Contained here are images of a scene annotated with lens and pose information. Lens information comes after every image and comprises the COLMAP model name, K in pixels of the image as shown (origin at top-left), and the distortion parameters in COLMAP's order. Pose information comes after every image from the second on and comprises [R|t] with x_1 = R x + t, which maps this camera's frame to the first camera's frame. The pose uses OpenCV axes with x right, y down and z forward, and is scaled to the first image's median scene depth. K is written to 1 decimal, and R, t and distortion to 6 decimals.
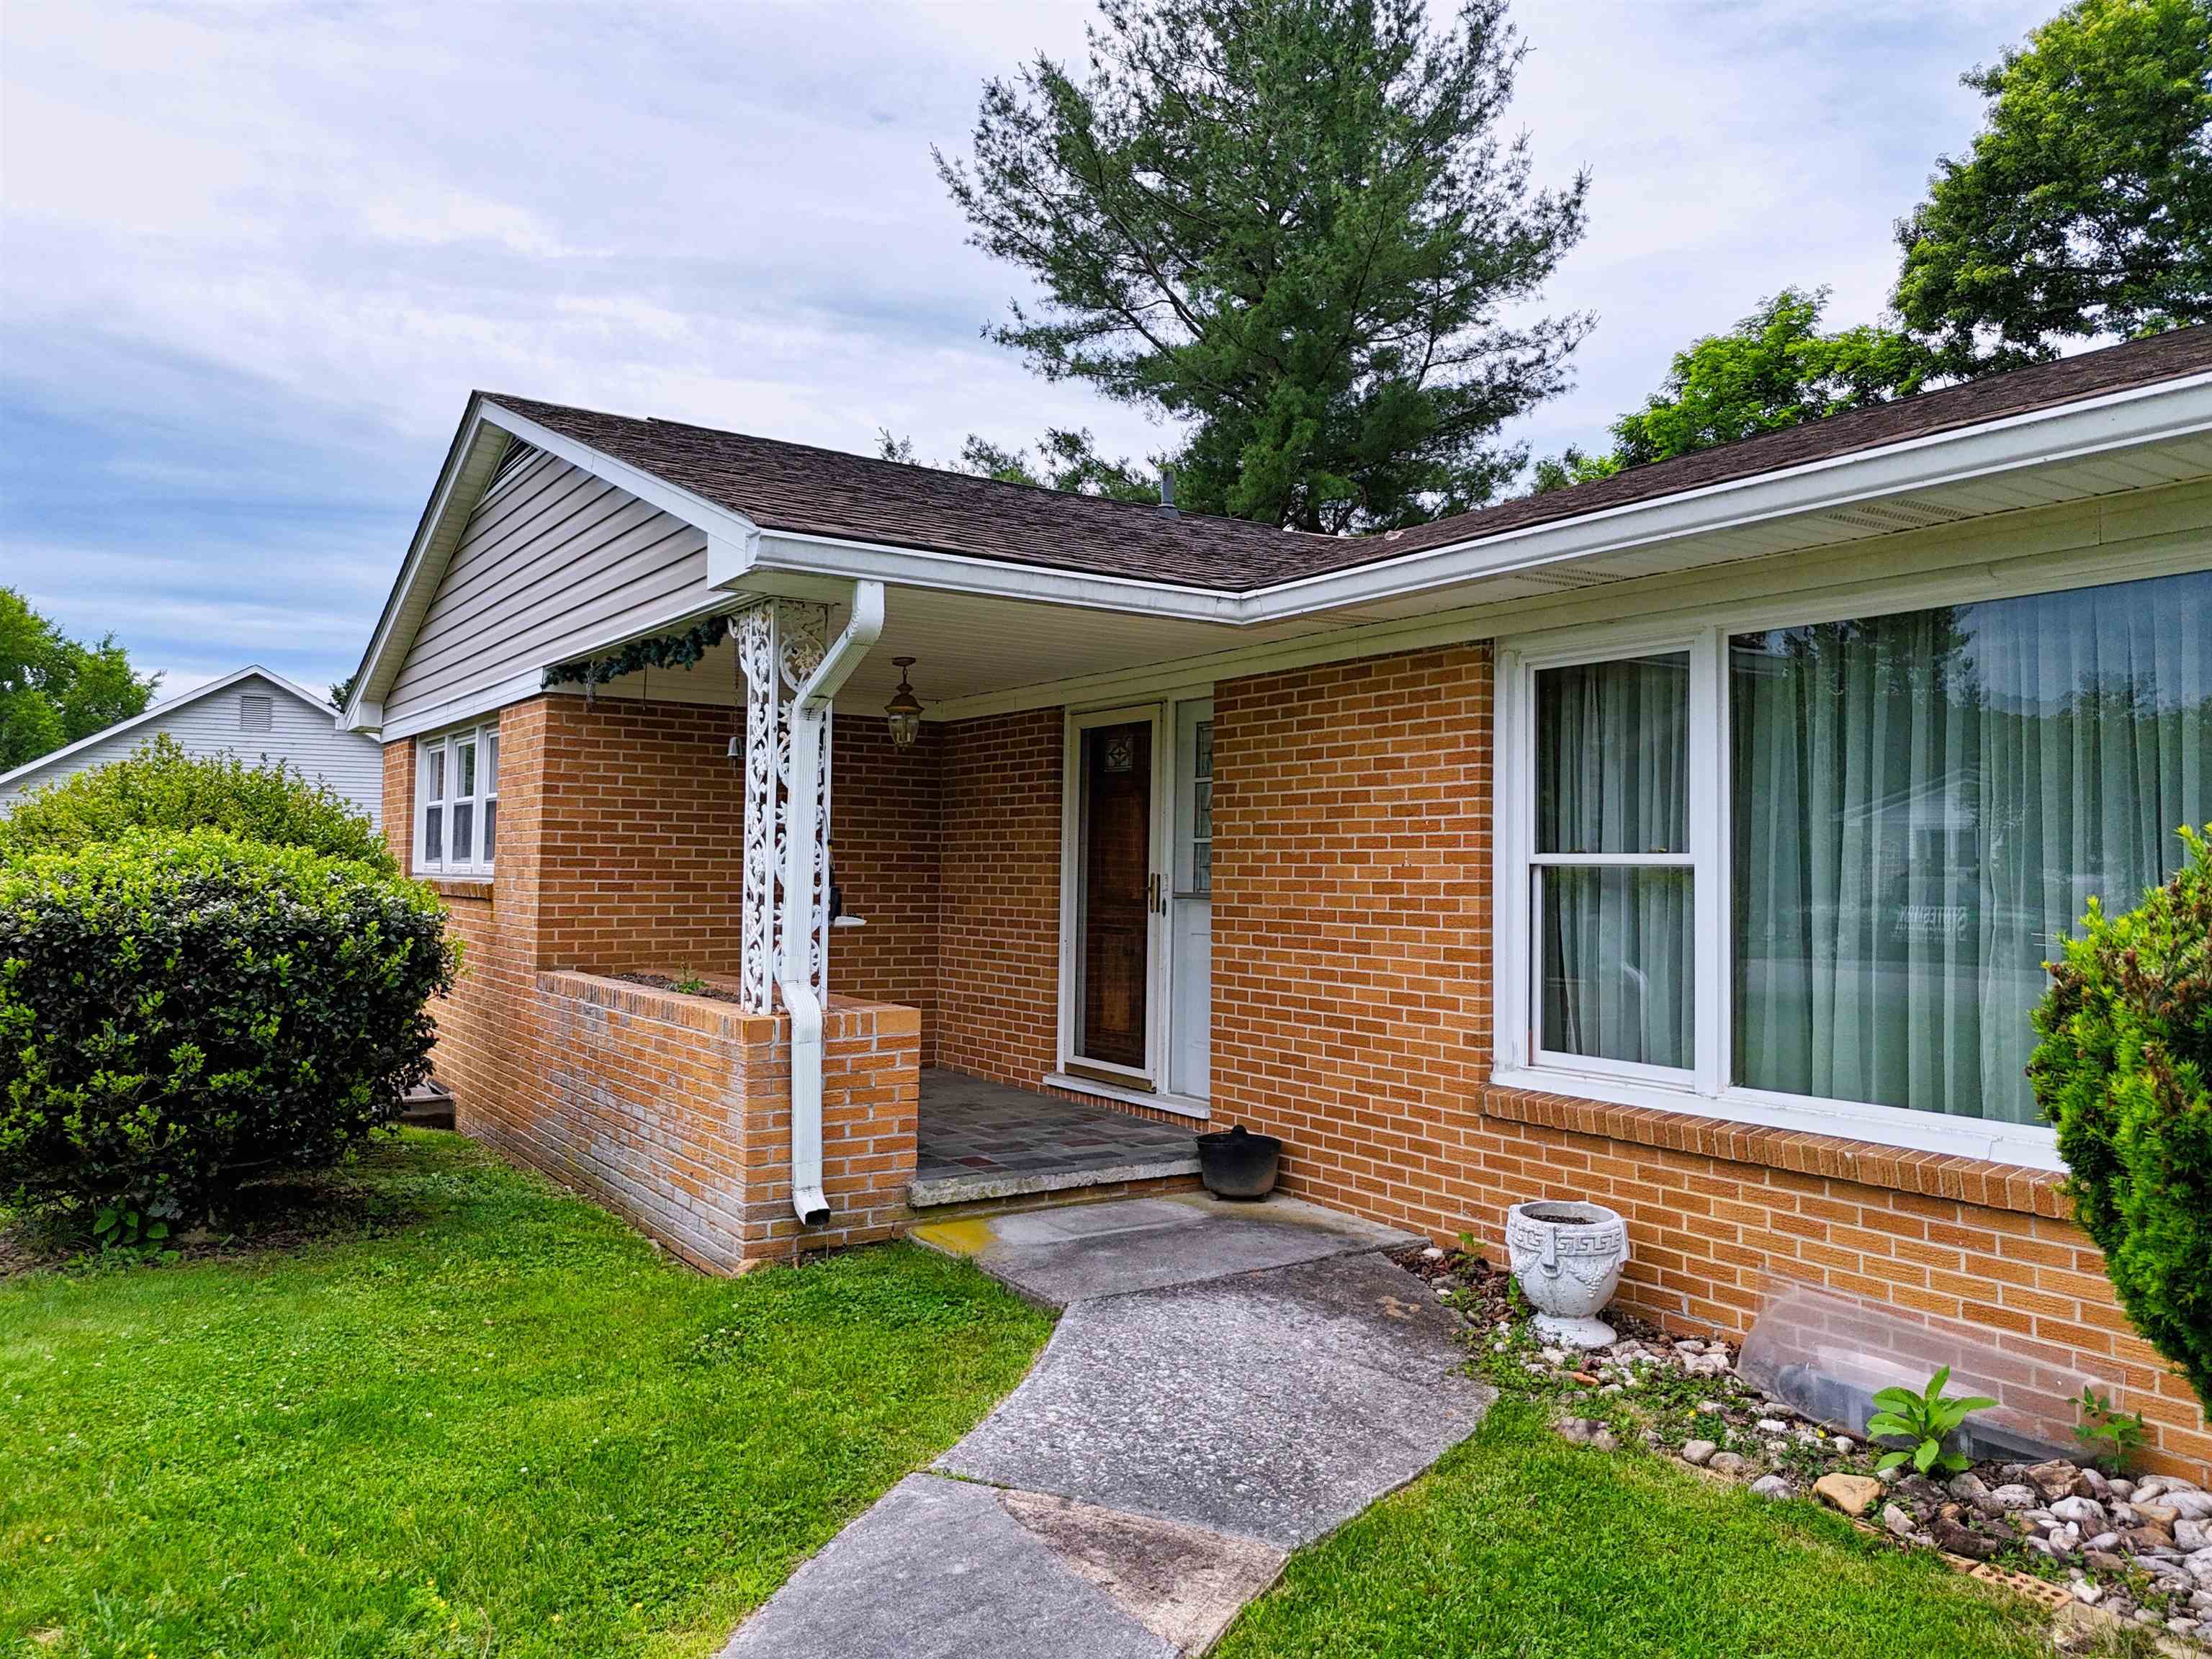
lens RADIAL K [[1622.6, 0, 1112.4], [0, 1622.6, 836.1], [0, 0, 1]] dist [0.087682, -0.071472]
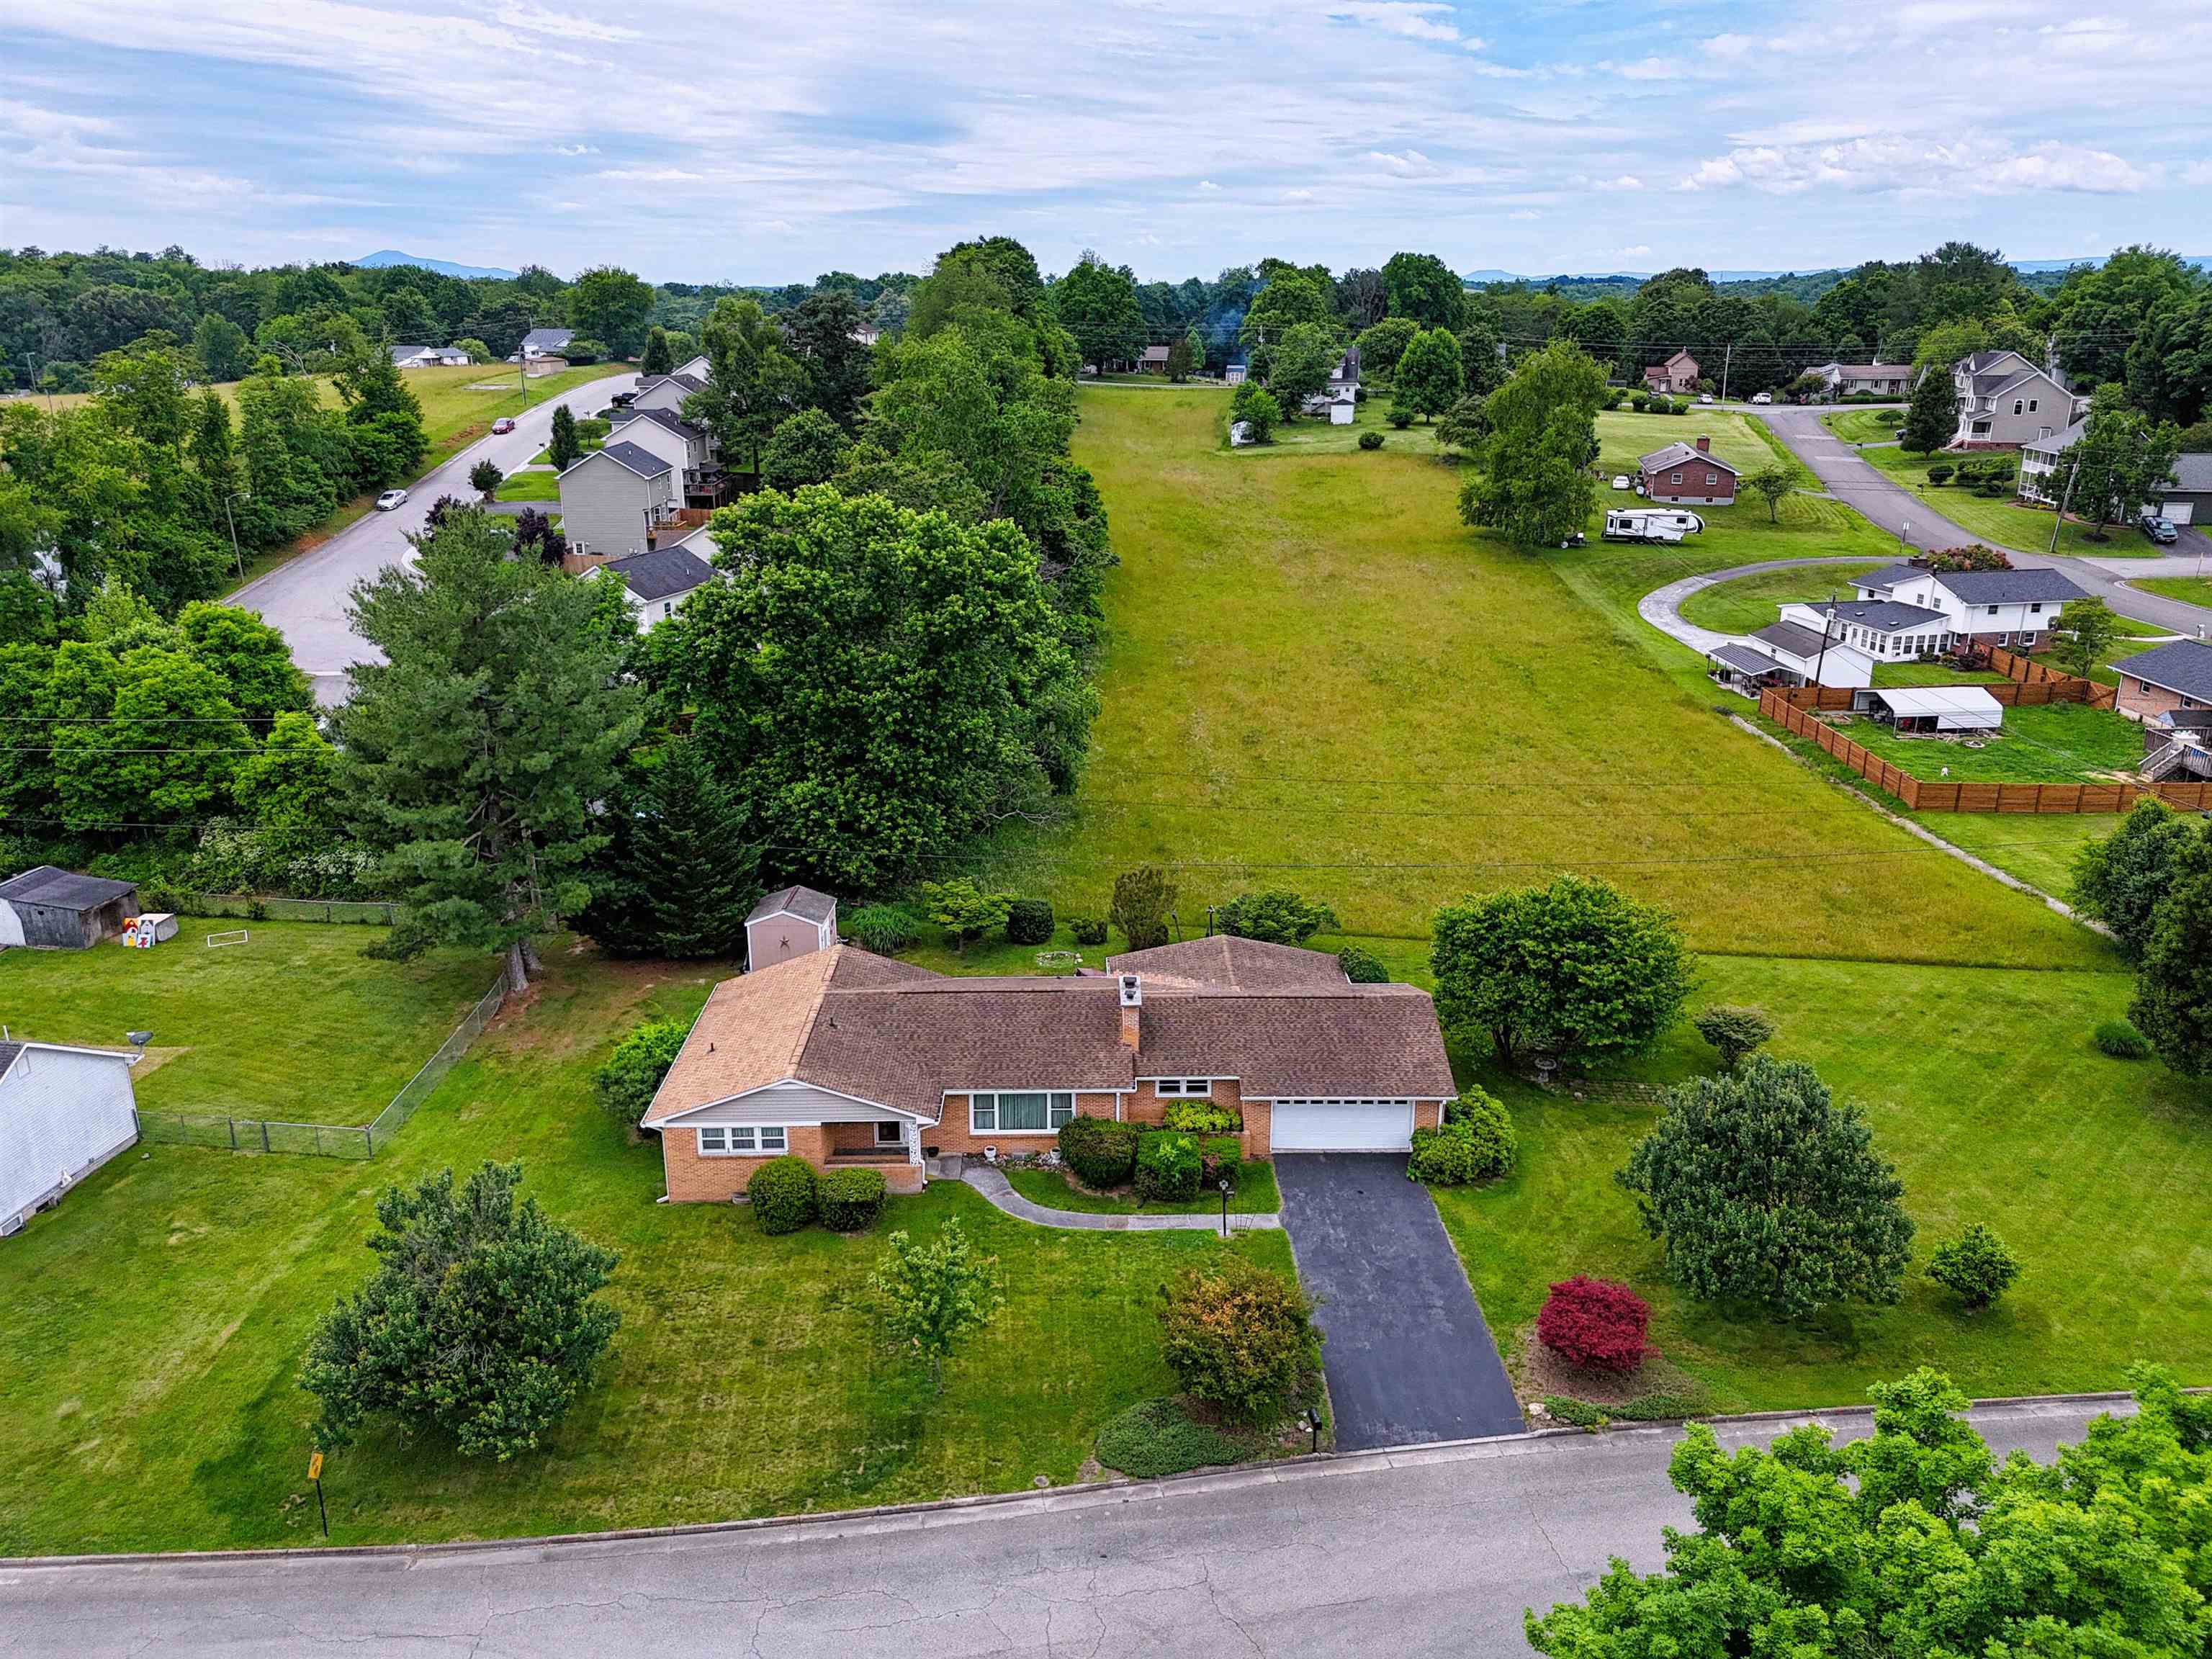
lens RADIAL K [[1622.6, 0, 1112.4], [0, 1622.6, 836.1], [0, 0, 1]] dist [0.087682, -0.071472]
pose [[0.532378, -0.276395, 0.800112, -4.899390], [-0.013091, 0.942392, 0.334255, -3.555030], [-0.846405, -0.188425, 0.498090, -3.065470]]
